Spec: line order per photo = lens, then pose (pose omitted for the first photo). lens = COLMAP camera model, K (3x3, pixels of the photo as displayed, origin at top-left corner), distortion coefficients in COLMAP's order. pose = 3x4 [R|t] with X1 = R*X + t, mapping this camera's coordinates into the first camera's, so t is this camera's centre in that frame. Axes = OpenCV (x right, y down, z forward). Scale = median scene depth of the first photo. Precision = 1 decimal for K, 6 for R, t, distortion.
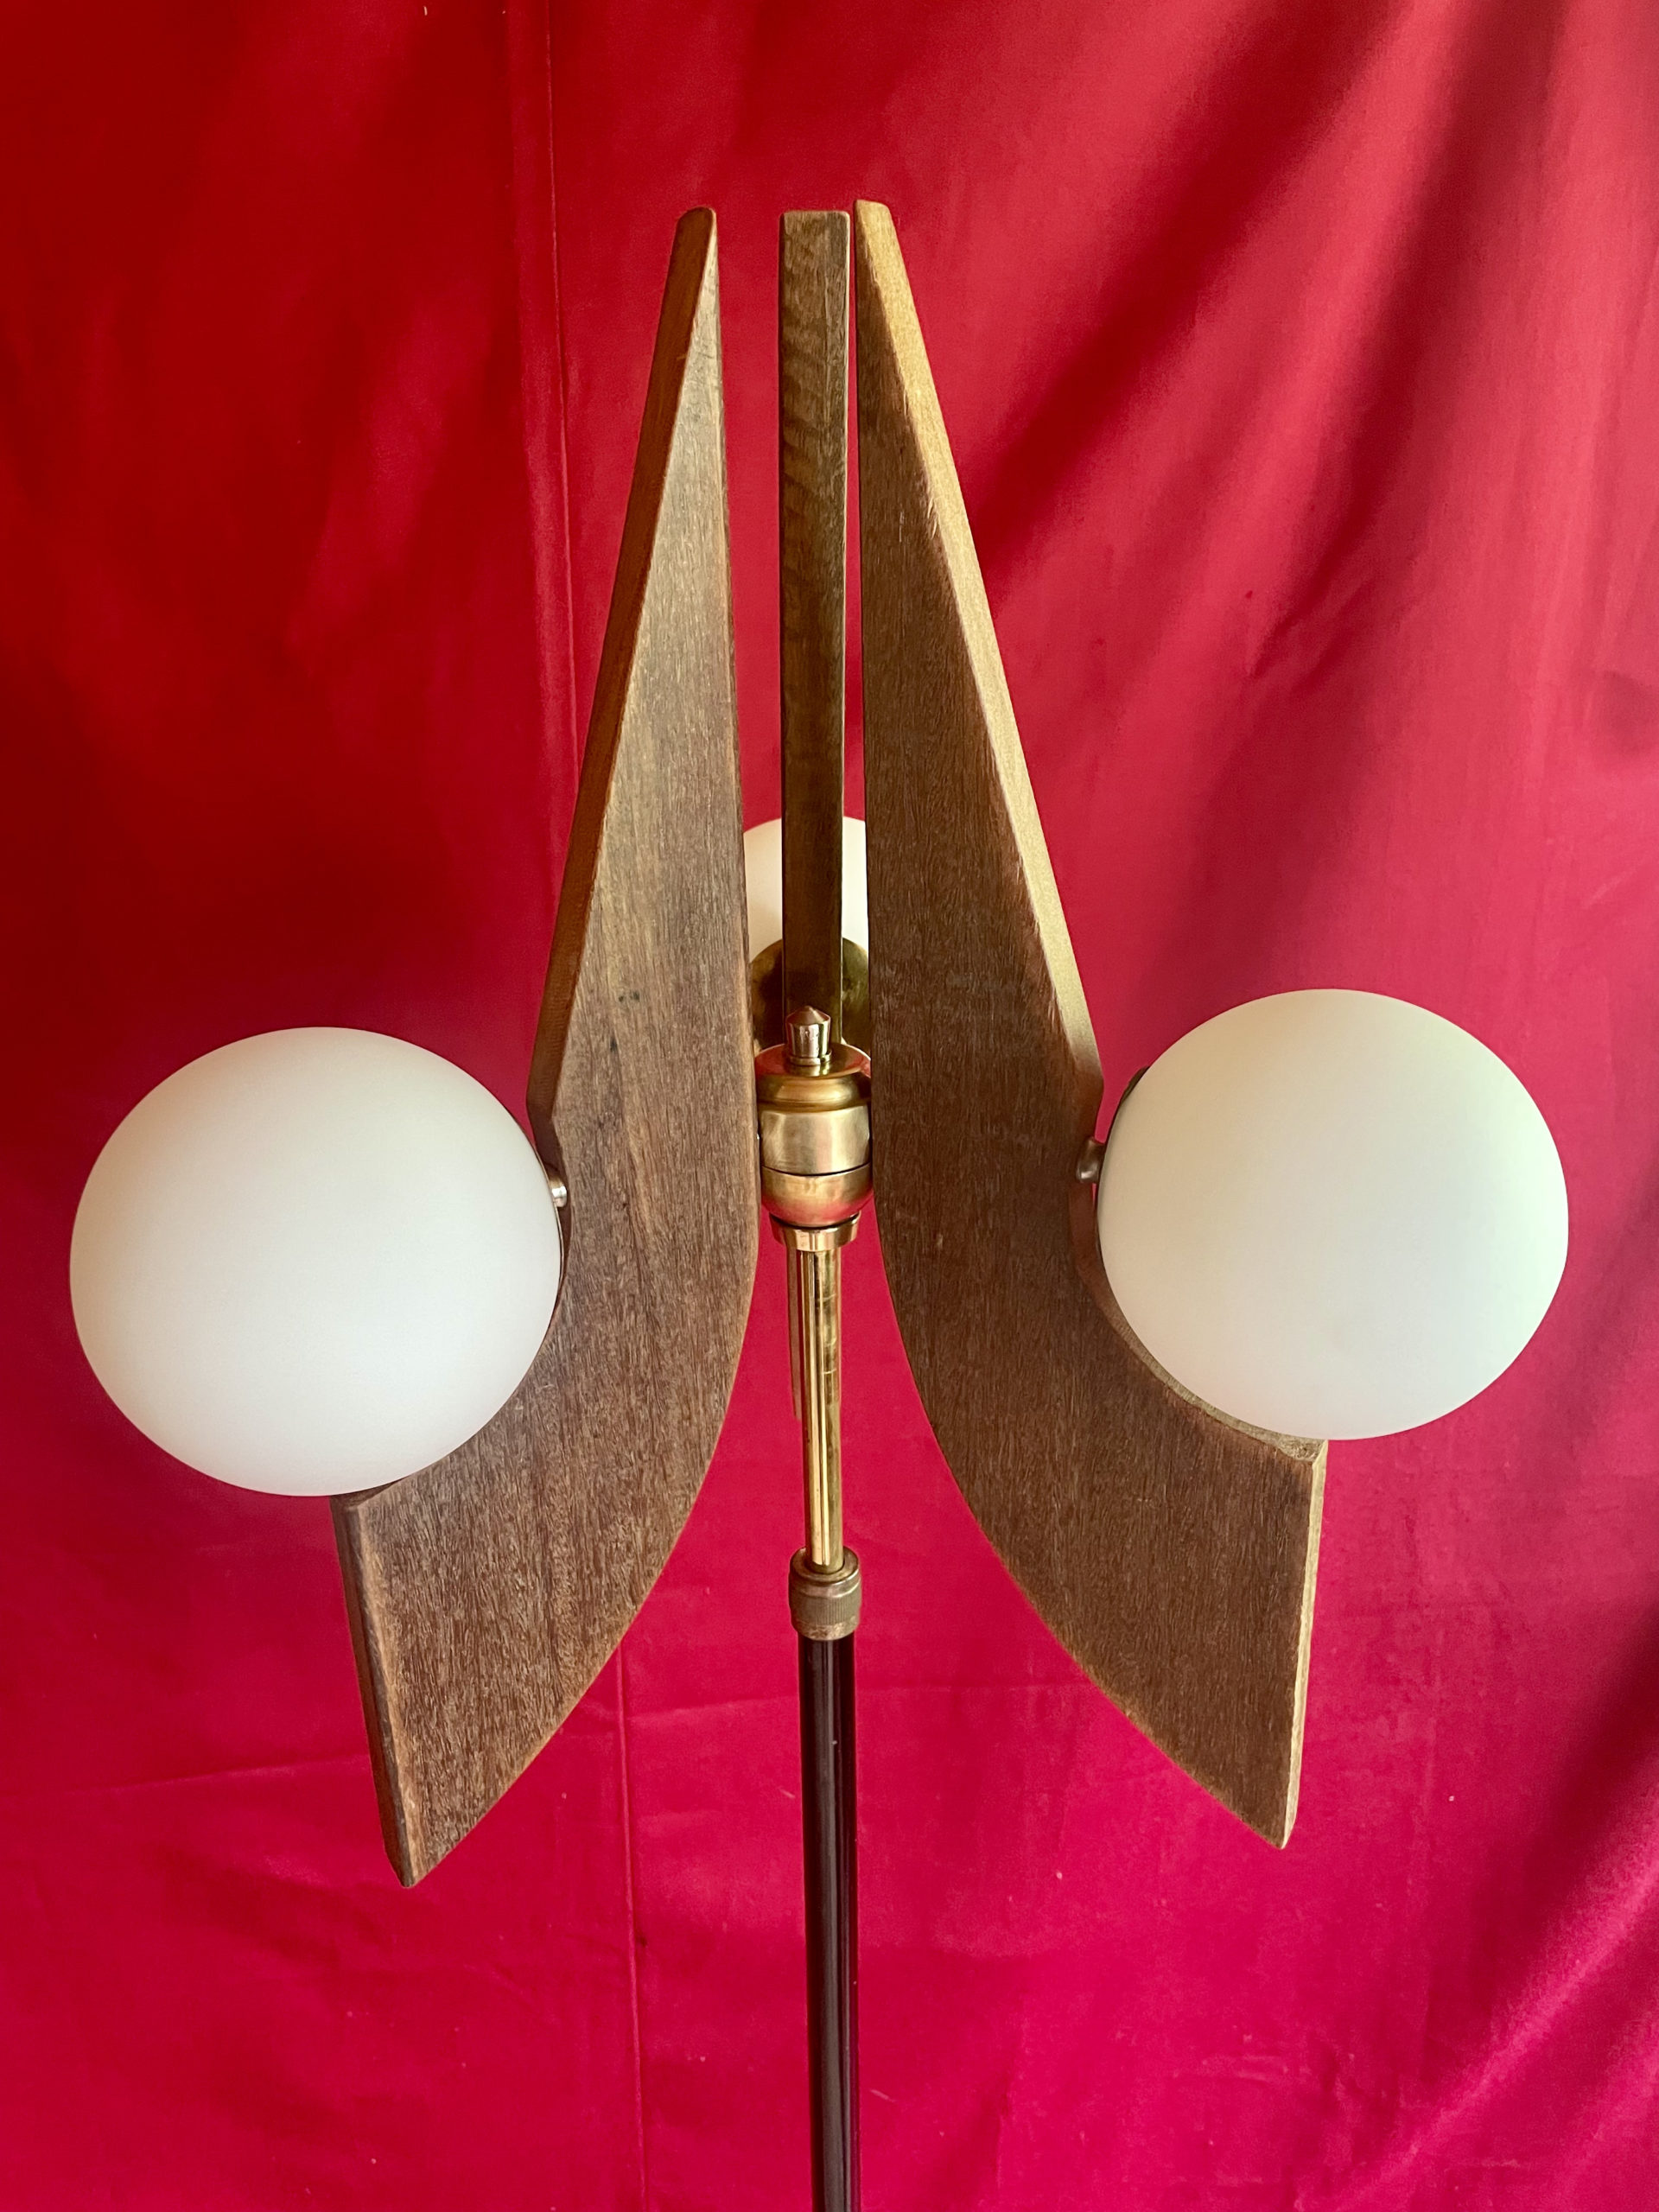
lens RADIAL K [[1695.5, 0, 816.5], [0, 1695.5, 1093.9], [0, 0, 1]] dist [0.065221, -0.096841]
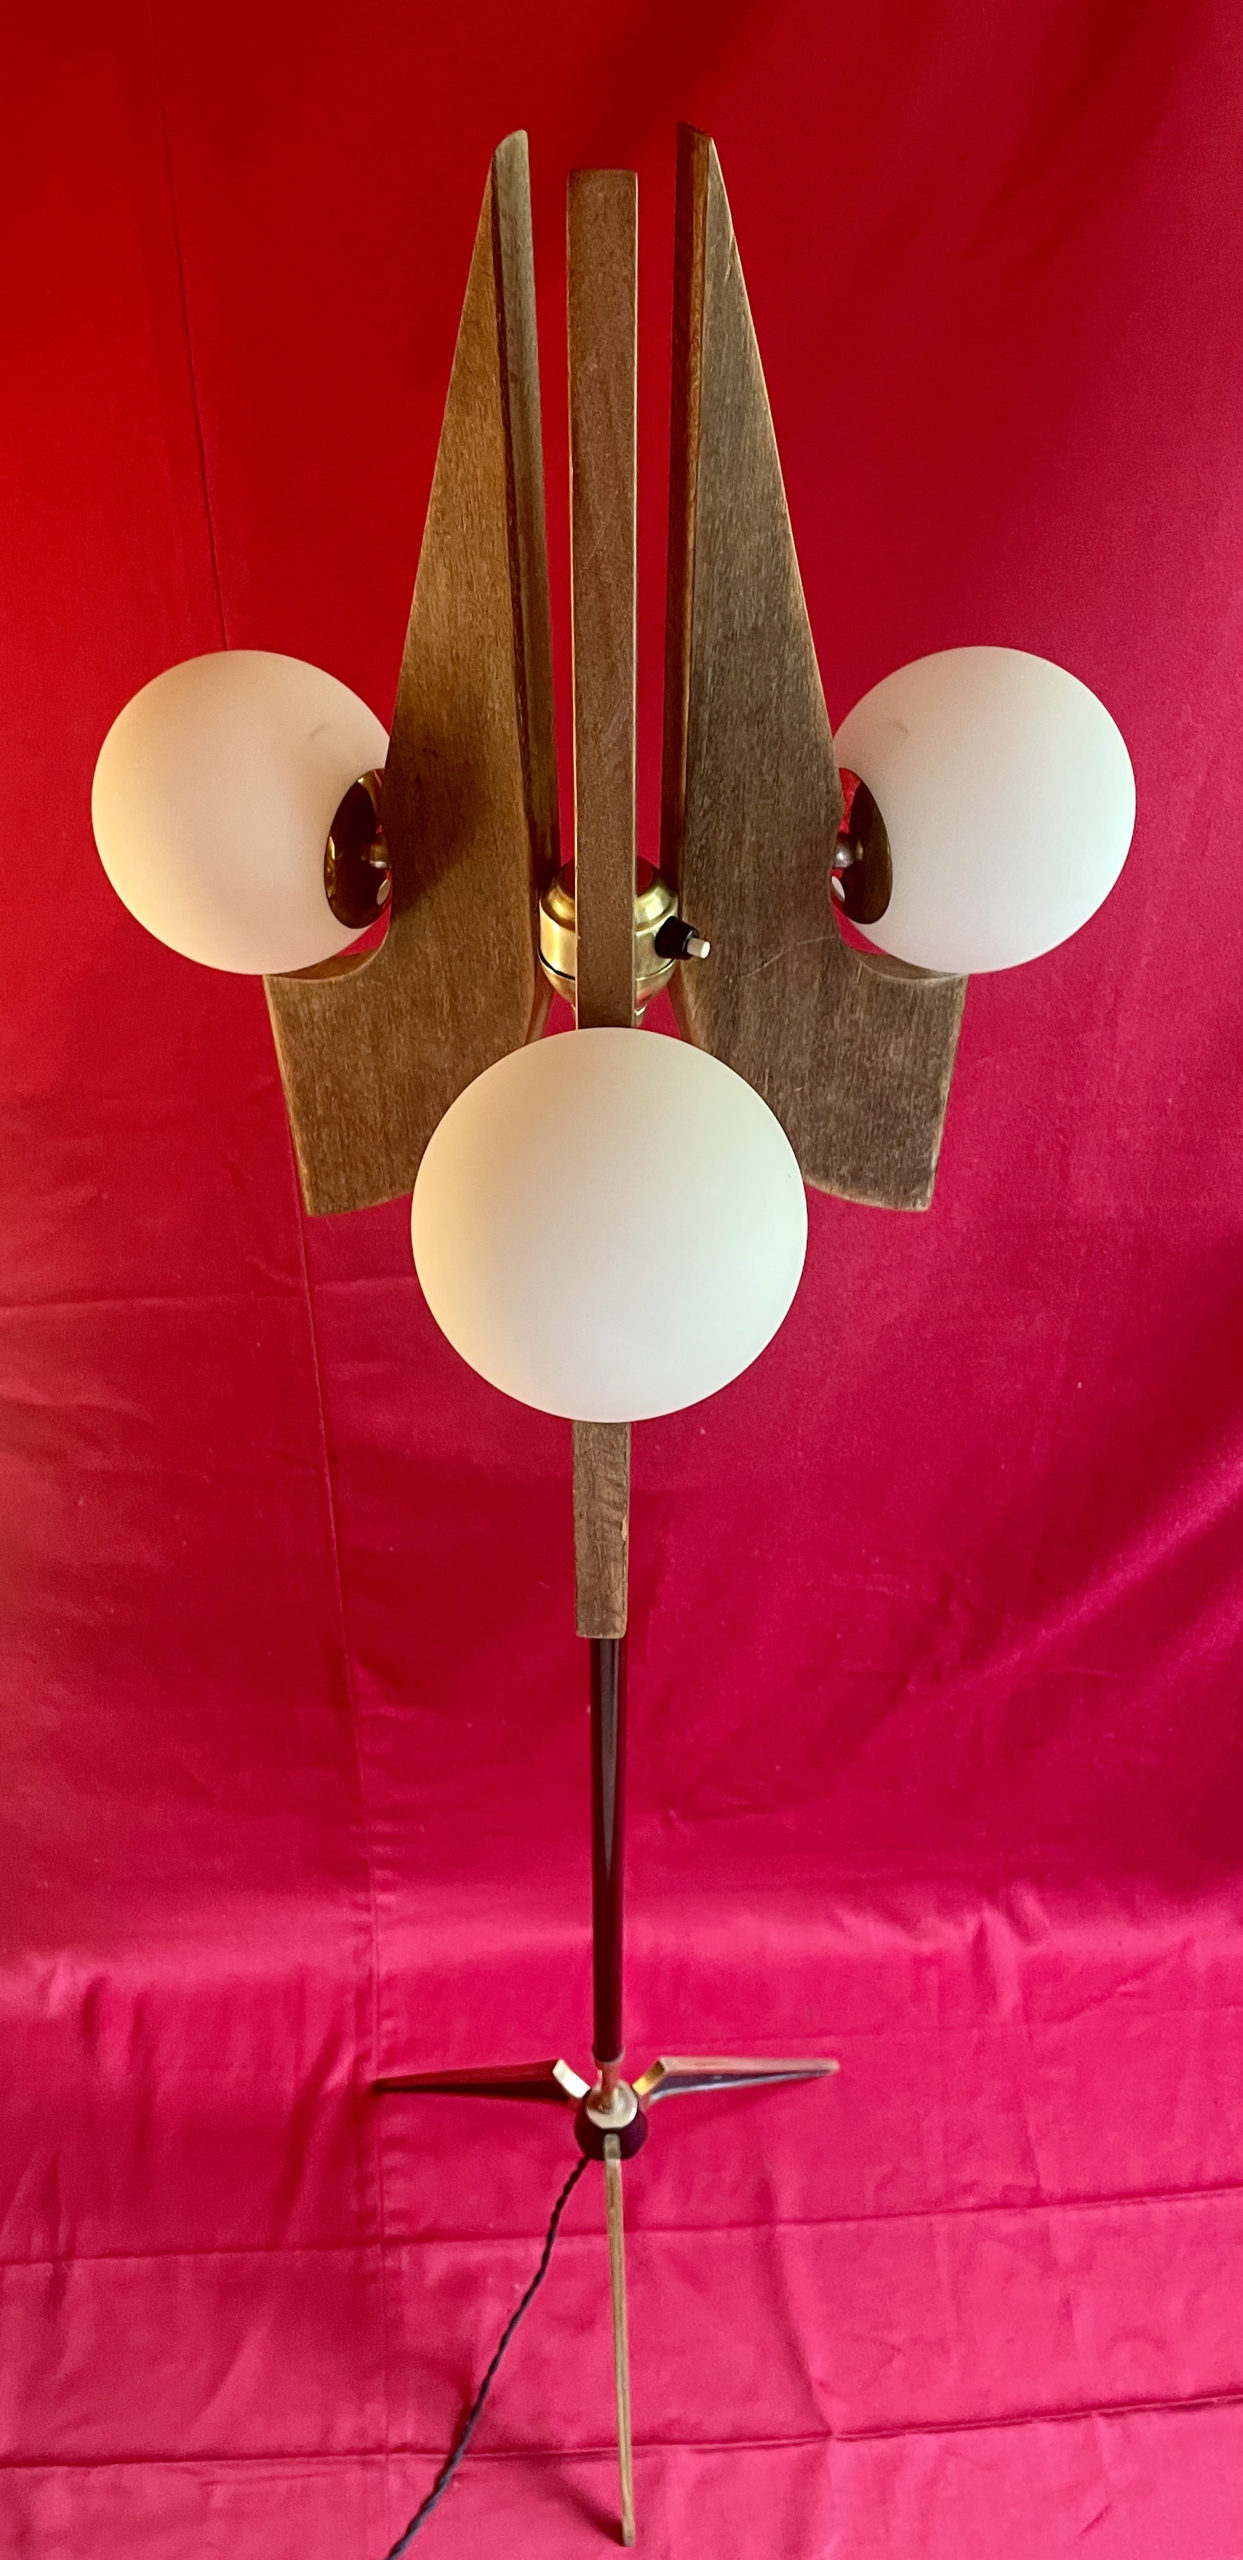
lens RADIAL K [[1955.6, 0, 606.9], [0, 1955.6, 1265.6], [0, 0, 1]] dist [0.051291, -0.058753]
pose [[0.997750, 0.055220, -0.038014, 0.119776], [-0.035268, 0.914576, 0.402873, -0.149865], [0.057013, -0.400626, 0.914466, -0.120370]]
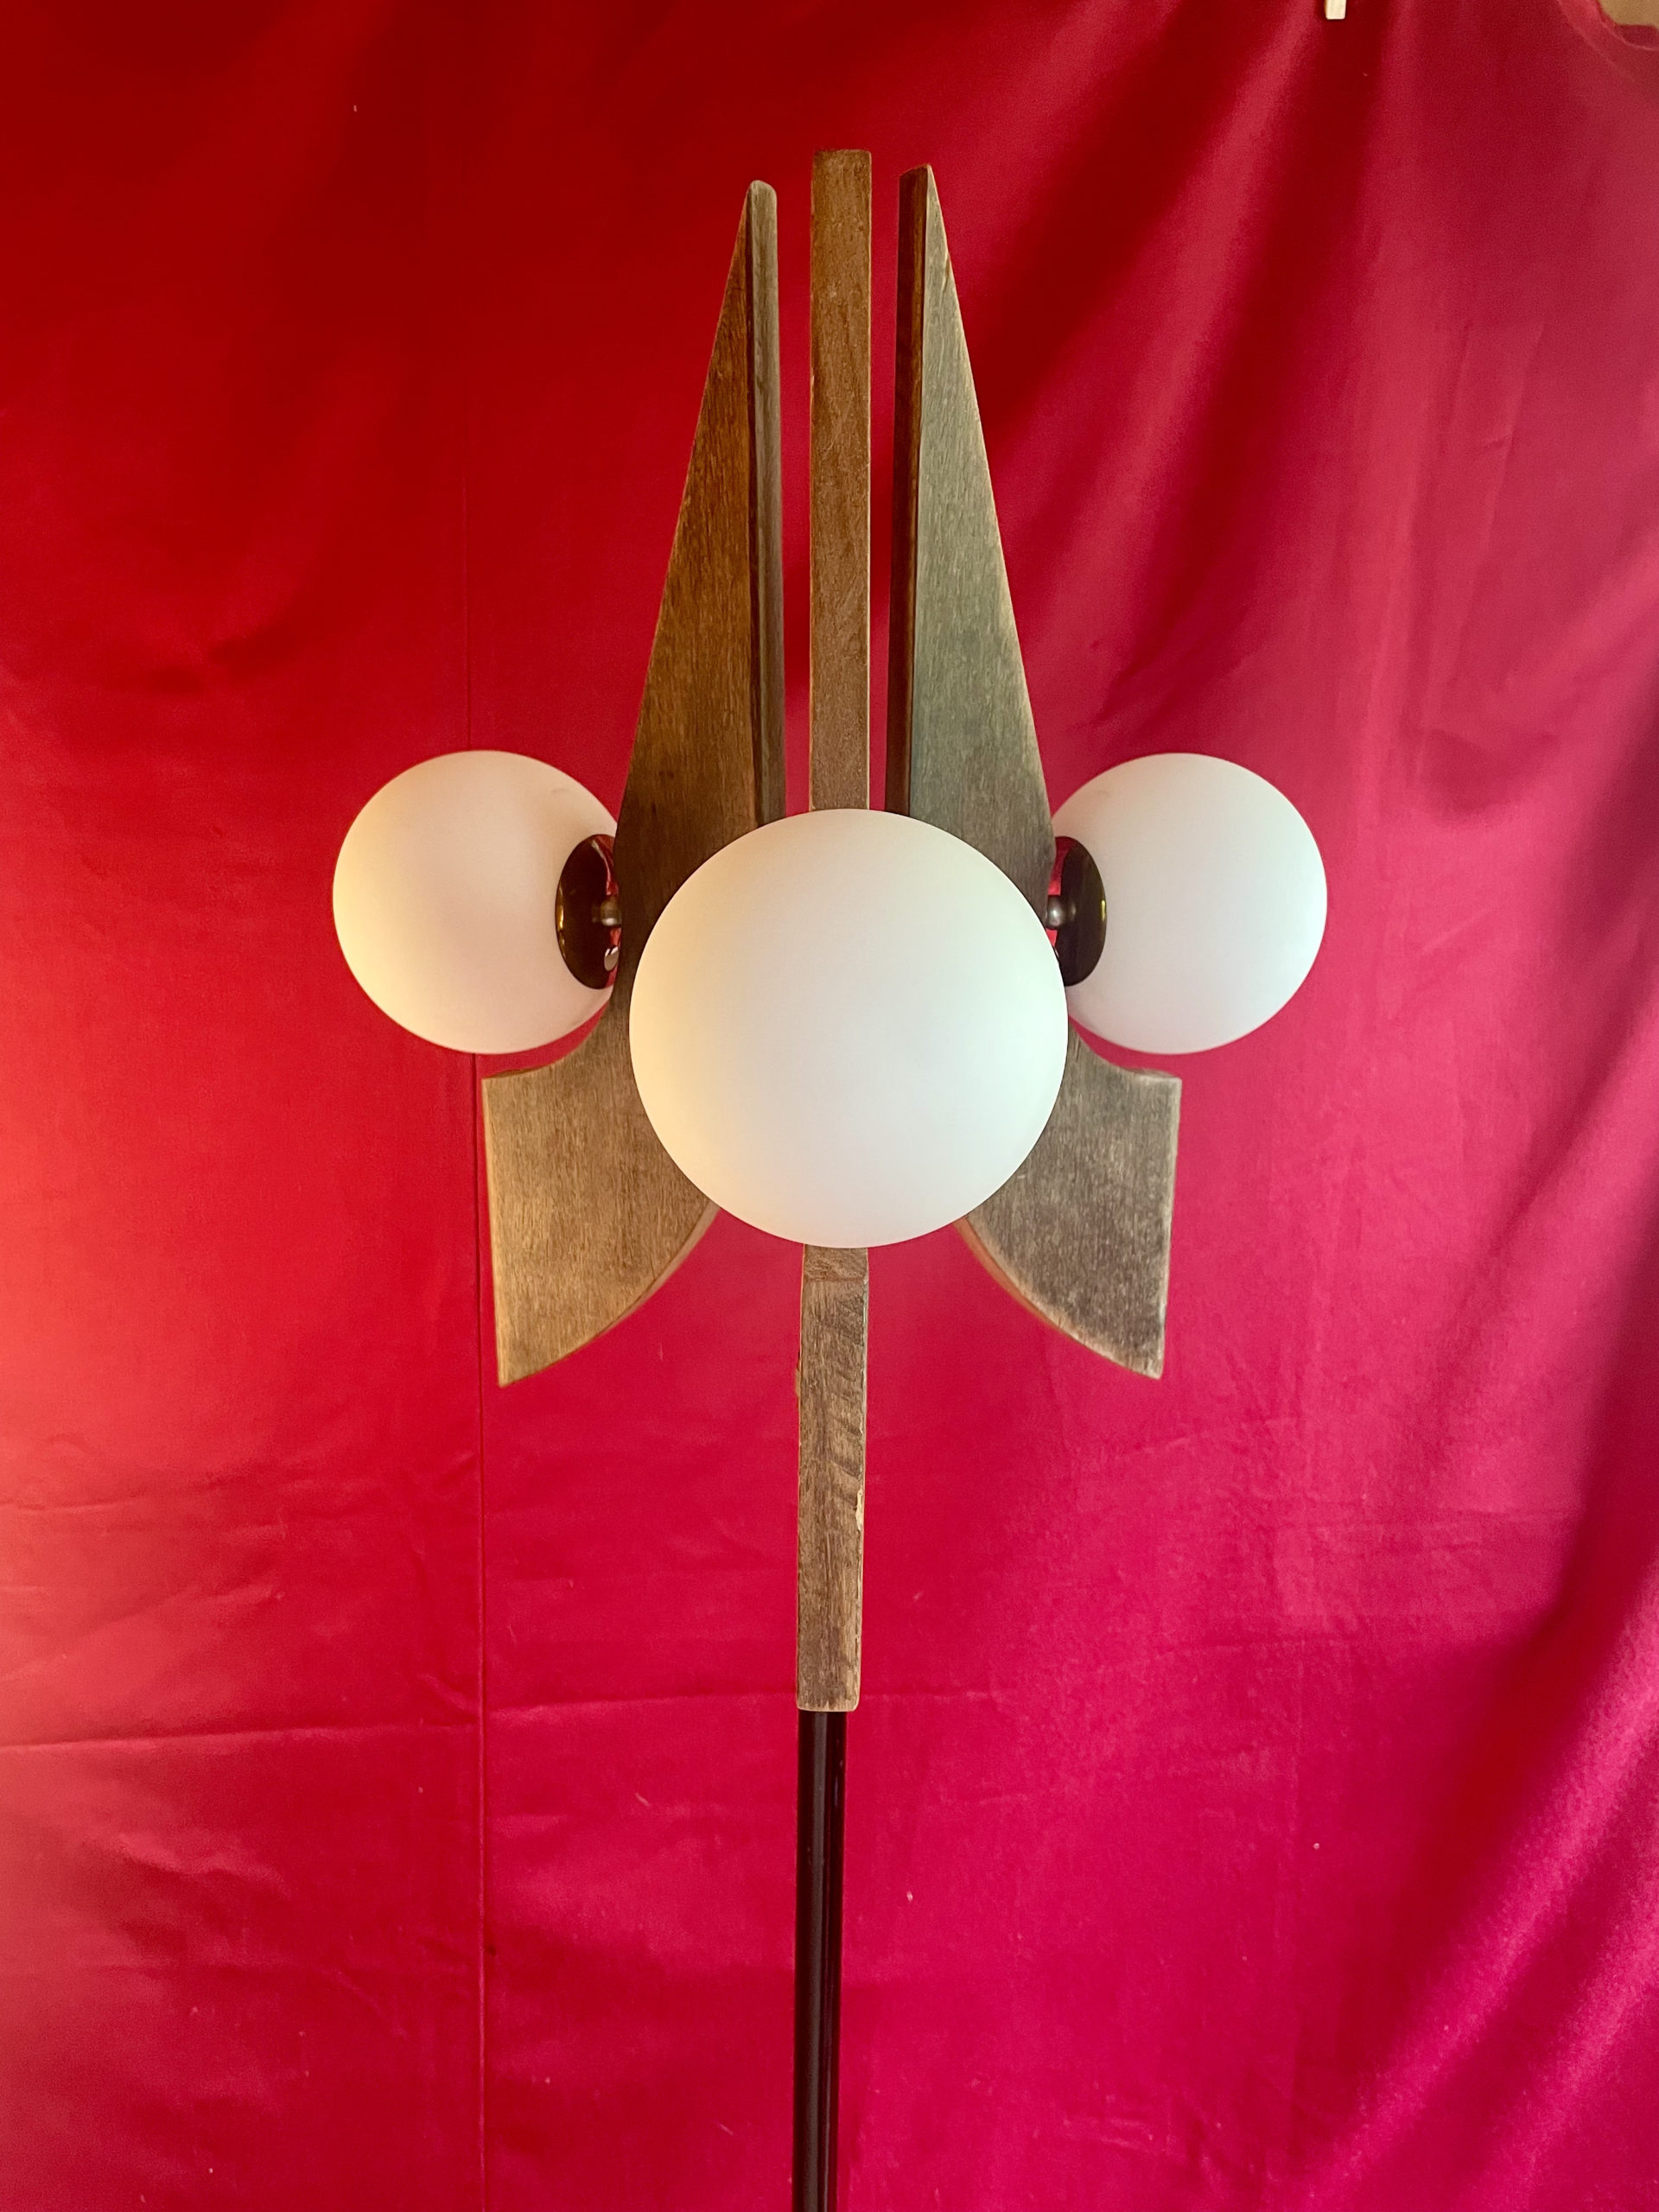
lens RADIAL K [[1695.5, 0, 847.9], [0, 1695.5, 1086.2], [0, 0, 1]] dist [0.065221, -0.096841]
pose [[0.999075, 0.035908, -0.023646, 0.110123], [-0.038544, 0.991717, -0.122523, 0.109929], [0.019051, 0.123321, 0.992184, -0.046661]]
